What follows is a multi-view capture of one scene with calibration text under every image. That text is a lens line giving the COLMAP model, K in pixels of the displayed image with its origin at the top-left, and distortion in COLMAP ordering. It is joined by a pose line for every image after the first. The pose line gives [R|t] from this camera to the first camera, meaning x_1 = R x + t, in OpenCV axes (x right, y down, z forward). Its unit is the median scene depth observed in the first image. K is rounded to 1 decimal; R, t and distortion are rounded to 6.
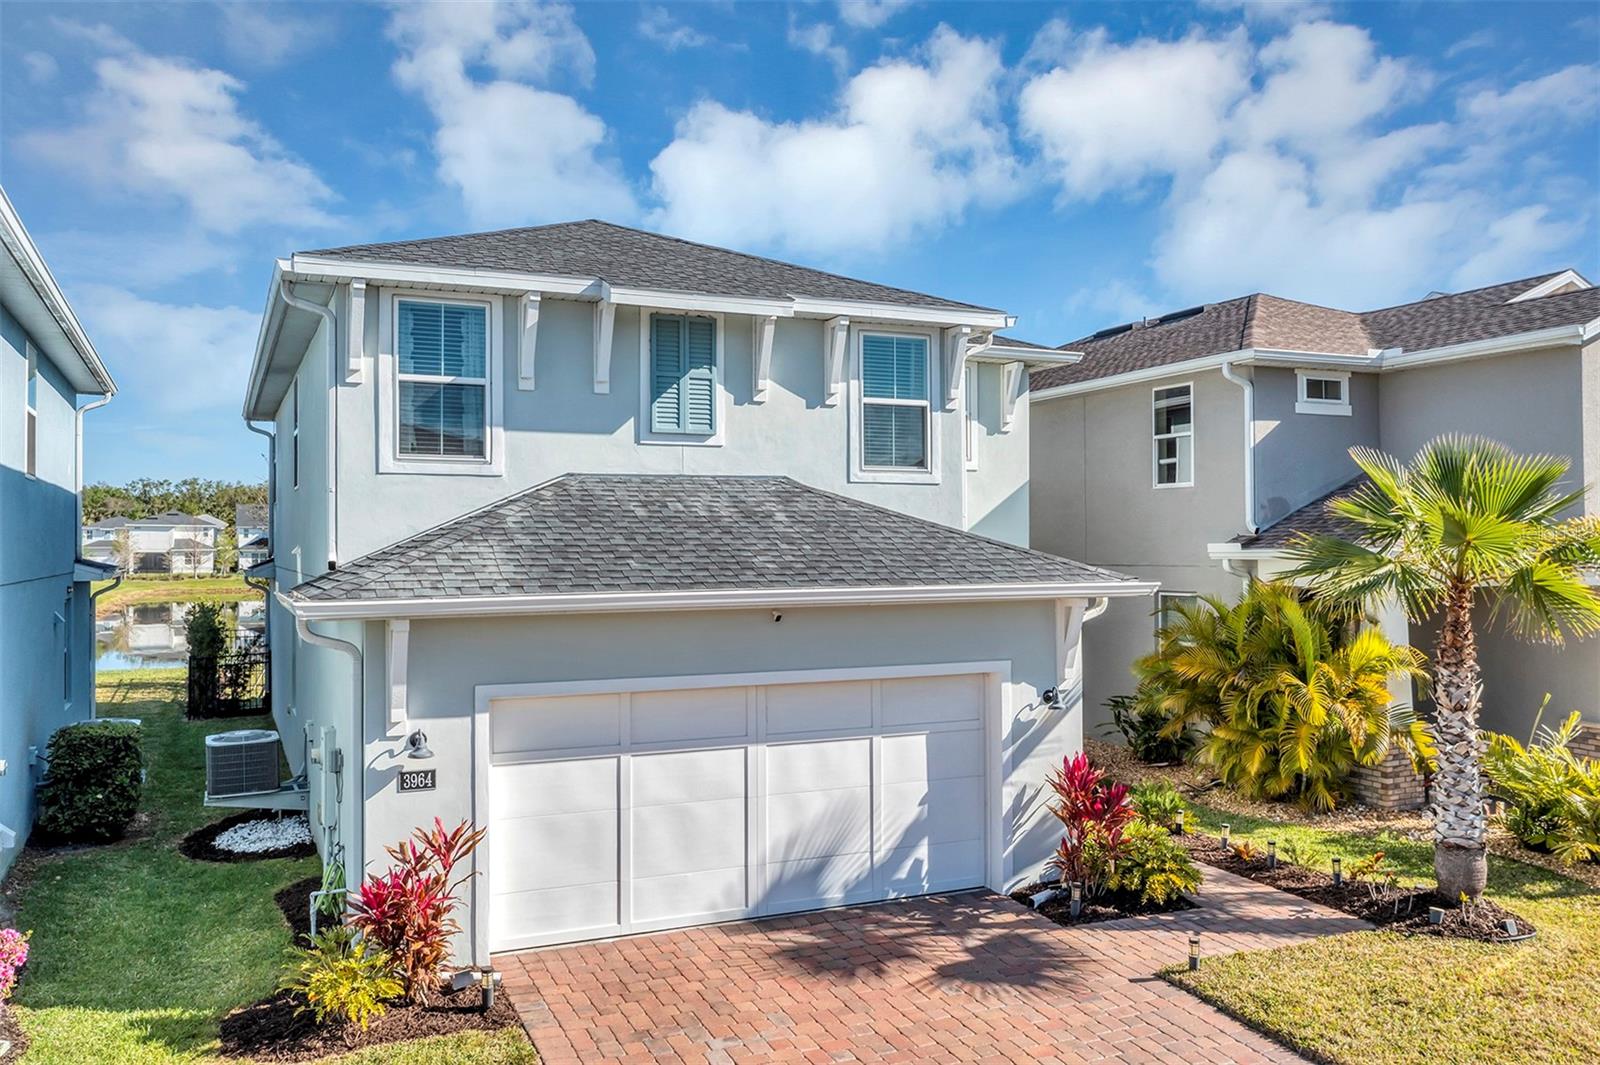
lens RADIAL K [[1270.4, 0, 800.0], [0, 1270.4, 532.5], [0, 0, 1]] dist [-0.009778, 0.011293]
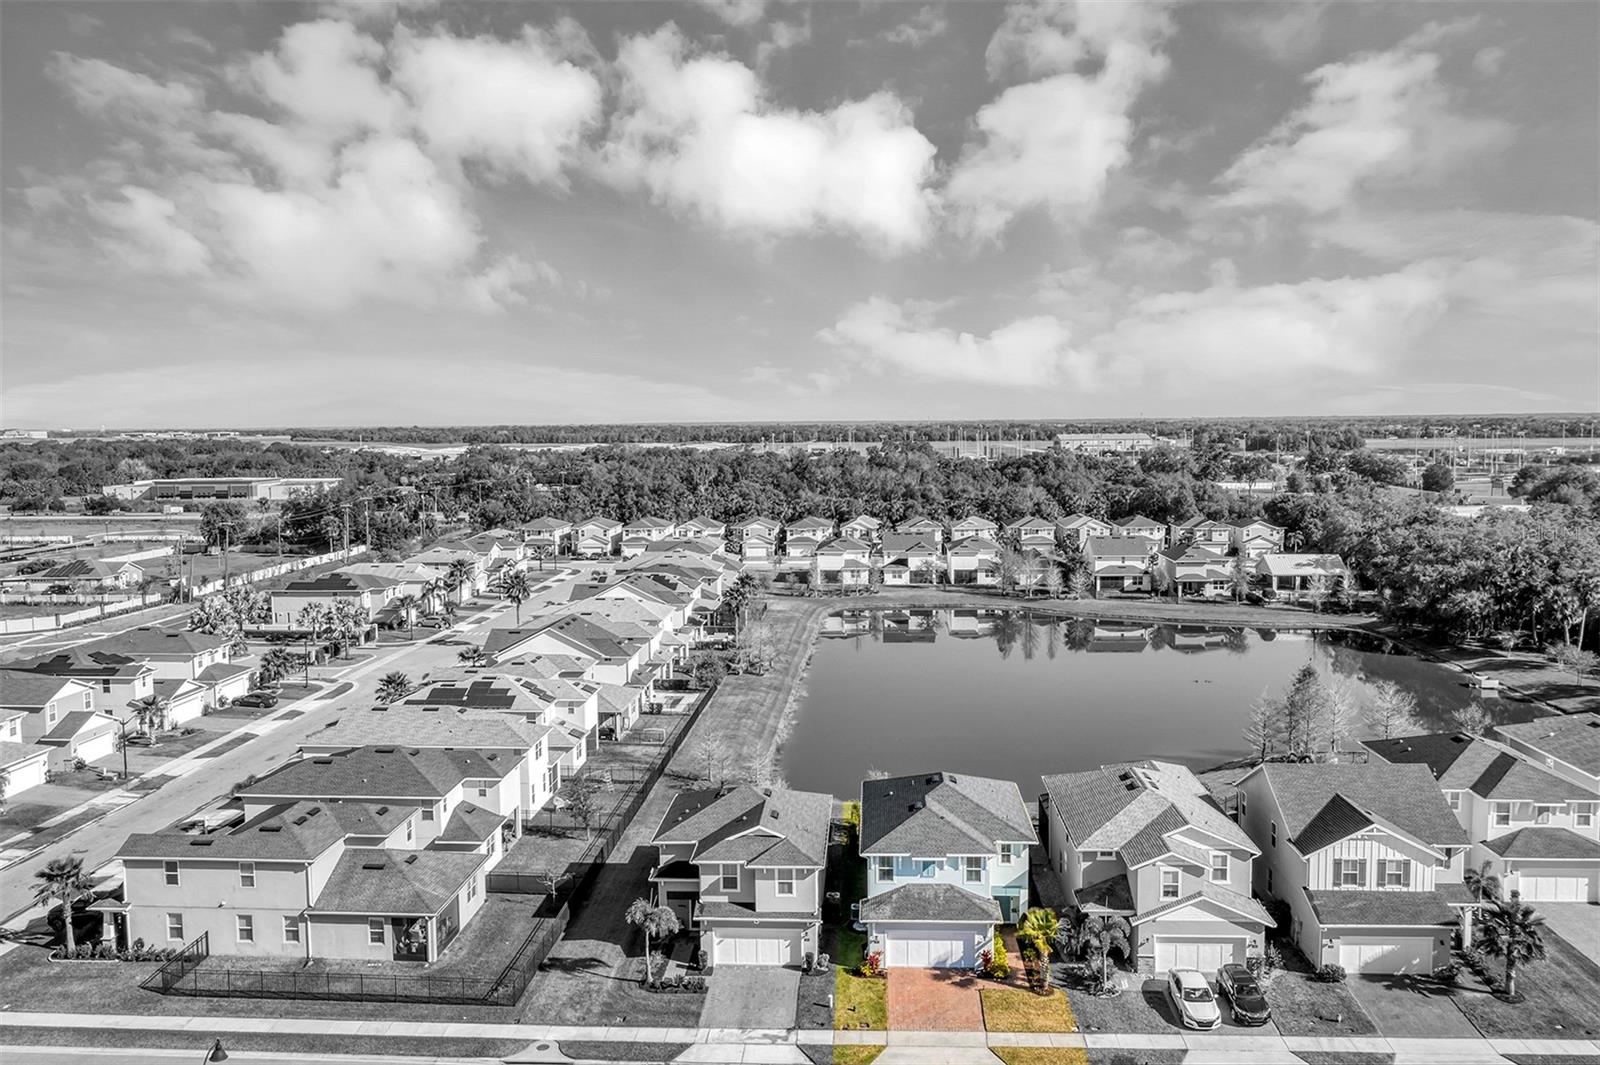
lens RADIAL K [[1270.4, 0, 800.0], [0, 1270.4, 532.5], [0, 0, 1]] dist [-0.009778, 0.011293]
pose [[0.881151, 0.037925, -0.471312, 2.128830], [0.010019, 0.995057, 0.098802, -2.301119], [0.472729, -0.091781, 0.876415, -4.295980]]
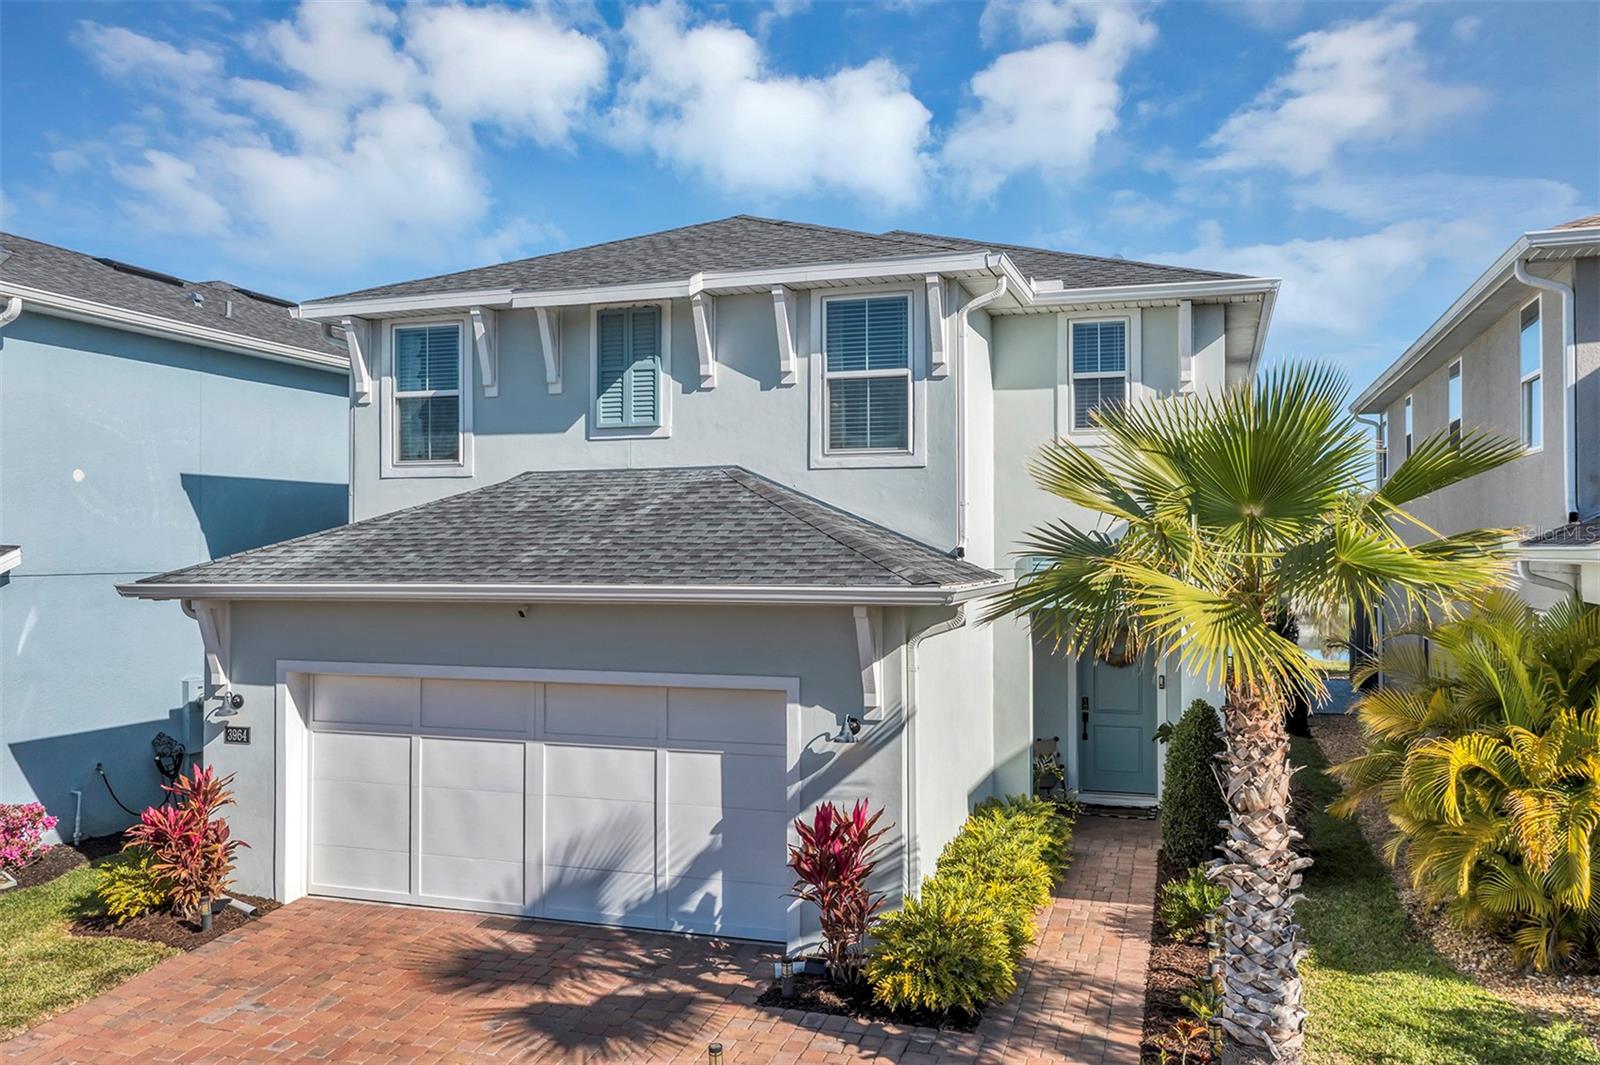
lens RADIAL K [[1270.4, 0, 800.0], [0, 1270.4, 532.5], [0, 0, 1]] dist [-0.009778, 0.011293]
pose [[0.733591, -0.003819, -0.679580, 0.749977], [0.006211, 0.999980, 0.001084, 0.004716], [0.679563, -0.005016, 0.733600, 0.399205]]
